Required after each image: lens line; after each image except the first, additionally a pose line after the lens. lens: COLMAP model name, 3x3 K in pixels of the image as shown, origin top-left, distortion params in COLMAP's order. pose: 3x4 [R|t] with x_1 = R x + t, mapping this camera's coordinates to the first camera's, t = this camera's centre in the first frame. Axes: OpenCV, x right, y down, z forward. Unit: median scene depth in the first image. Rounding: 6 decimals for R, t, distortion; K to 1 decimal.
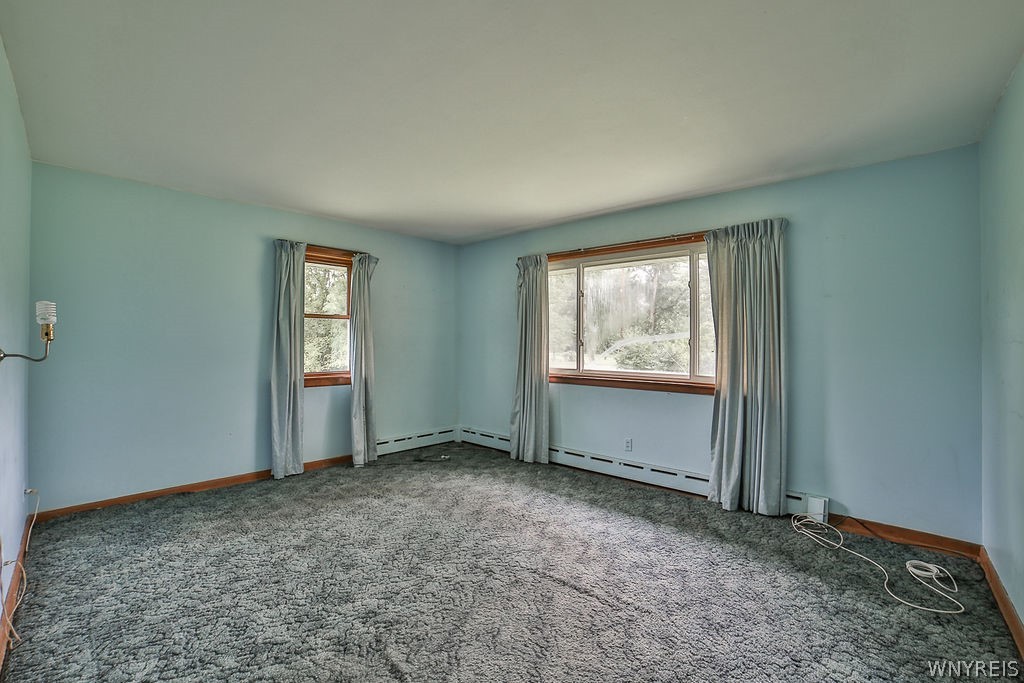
lens RADIAL K [[440.7, 0, 512.0], [0, 440.7, 341.5], [0, 0, 1]] dist [-0.111041, 0.041412]
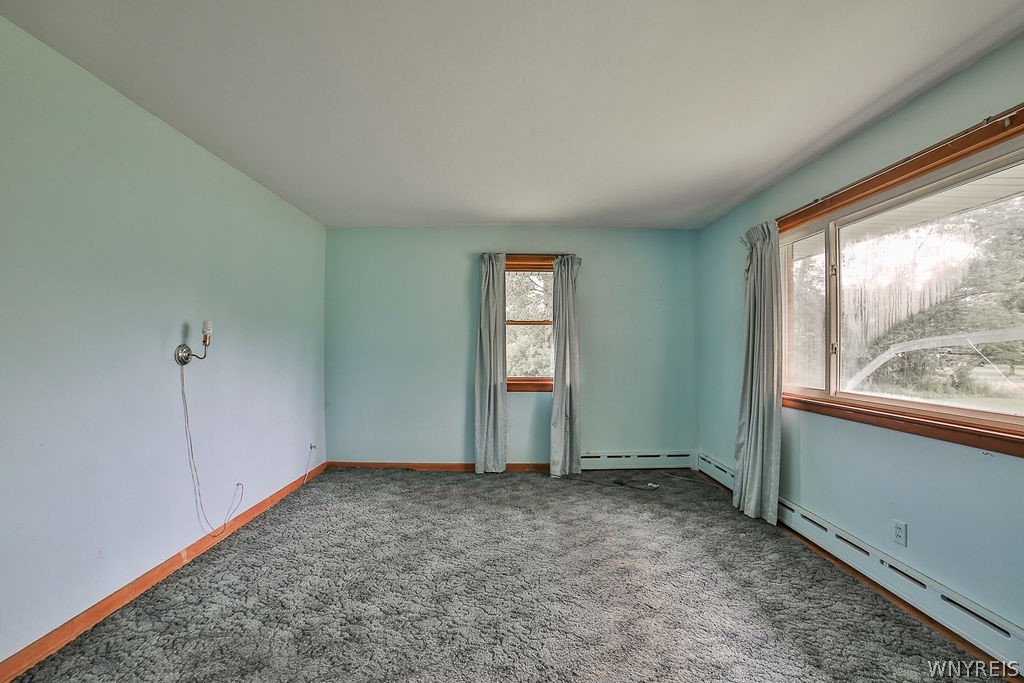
lens RADIAL K [[436.5, 0, 512.5], [0, 436.5, 345.0], [0, 0, 1]] dist [-0.111269, 0.040568]
pose [[0.685011, -0.006186, -0.728507, 0.317898], [-0.000470, 0.999960, -0.008932, 0.004220], [0.728533, 0.006461, 0.684980, 0.299457]]
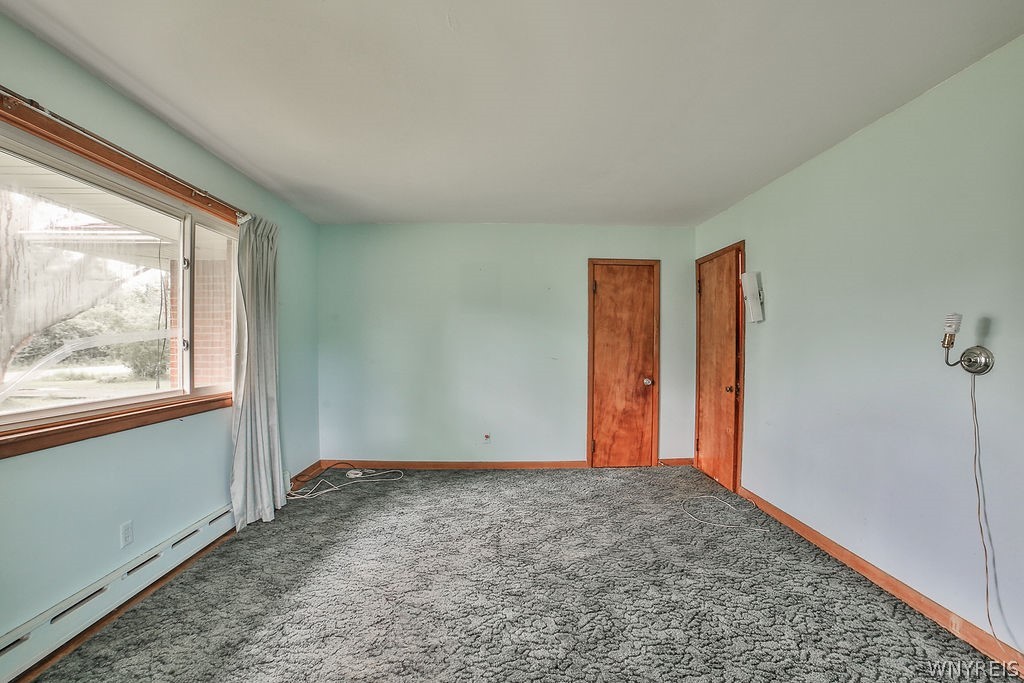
lens RADIAL K [[436.5, 0, 512.5], [0, 436.5, 345.0], [0, 0, 1]] dist [-0.111269, 0.040568]
pose [[-0.698151, -0.009416, 0.715889, -0.437379], [-0.006514, 0.999956, 0.006799, -0.003091], [-0.715921, 0.000083, -0.698181, 1.043997]]
